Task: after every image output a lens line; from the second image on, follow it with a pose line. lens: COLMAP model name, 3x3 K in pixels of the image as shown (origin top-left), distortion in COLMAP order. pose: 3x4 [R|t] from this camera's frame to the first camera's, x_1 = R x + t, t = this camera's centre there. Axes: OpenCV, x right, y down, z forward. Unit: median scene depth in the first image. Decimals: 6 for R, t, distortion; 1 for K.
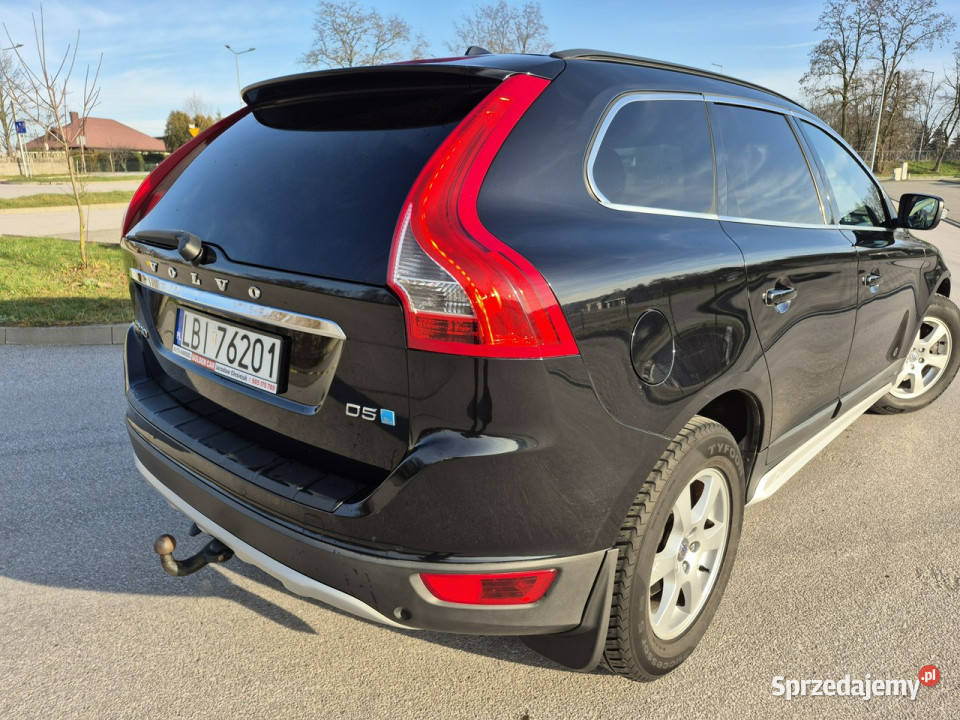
lens RADIAL K [[673.1, 0, 484.4], [0, 673.1, 360.1], [0, 0, 1]] dist [0.065064, -0.061292]
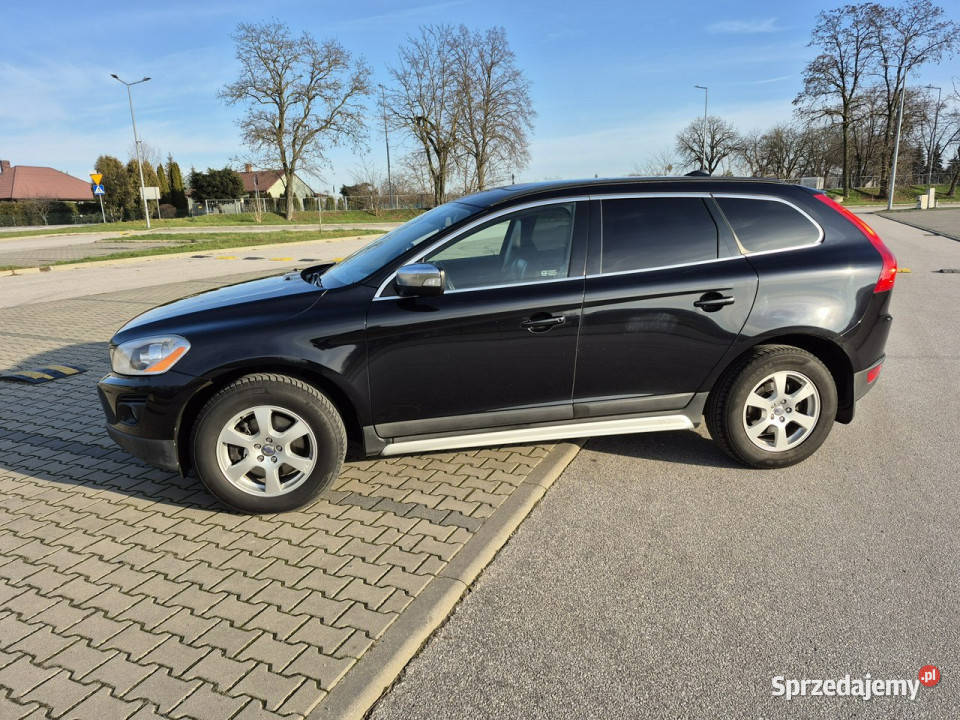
lens RADIAL K [[617.0, 0, 491.7], [0, 617.0, 356.2], [0, 0, 1]] dist [0.109363, -0.105784]
pose [[0.999514, -0.029830, -0.009040, 0.063509], [0.029468, 0.998852, -0.037757, -0.055998], [0.010156, 0.037472, 0.999246, 0.183904]]
